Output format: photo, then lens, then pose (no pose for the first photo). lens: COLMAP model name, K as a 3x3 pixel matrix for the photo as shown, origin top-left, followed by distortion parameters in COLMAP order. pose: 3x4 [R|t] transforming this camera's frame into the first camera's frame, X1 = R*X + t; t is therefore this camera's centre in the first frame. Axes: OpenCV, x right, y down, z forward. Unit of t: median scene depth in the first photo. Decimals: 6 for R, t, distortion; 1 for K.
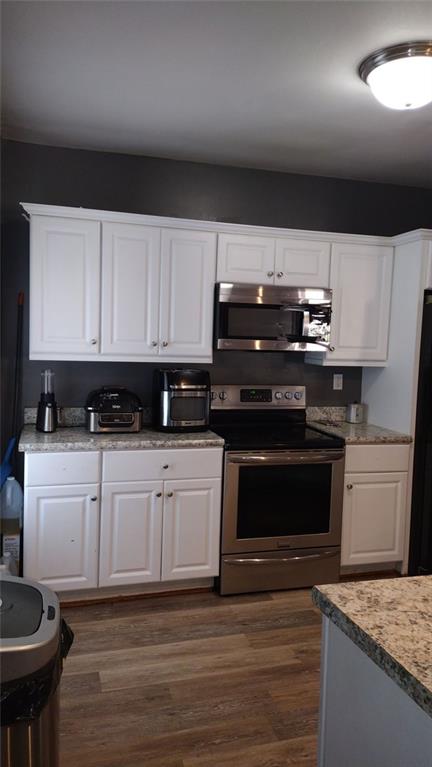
lens RADIAL K [[559.5, 0, 216.8], [0, 559.5, 378.4], [0, 0, 1]] dist [0.059285, -0.080461]
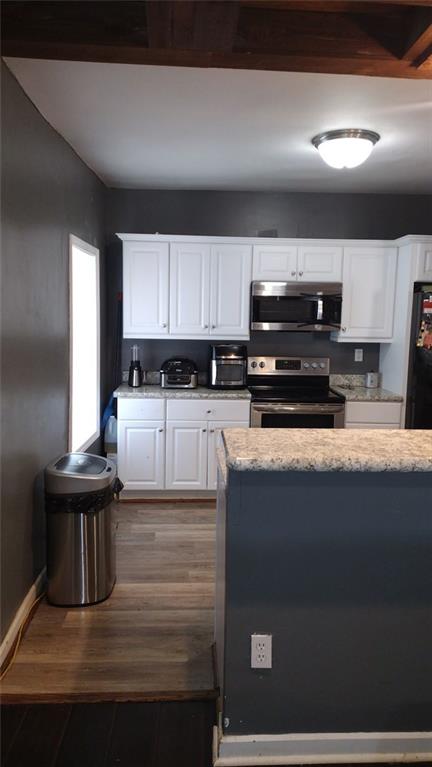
lens RADIAL K [[559.5, 0, 213.5], [0, 559.5, 382.7], [0, 0, 1]] dist [0.059285, -0.080461]
pose [[0.968375, 0.016789, -0.248933, 0.267953], [-0.005746, 0.998969, 0.045022, 0.016464], [0.249432, -0.042167, 0.967474, -0.381211]]
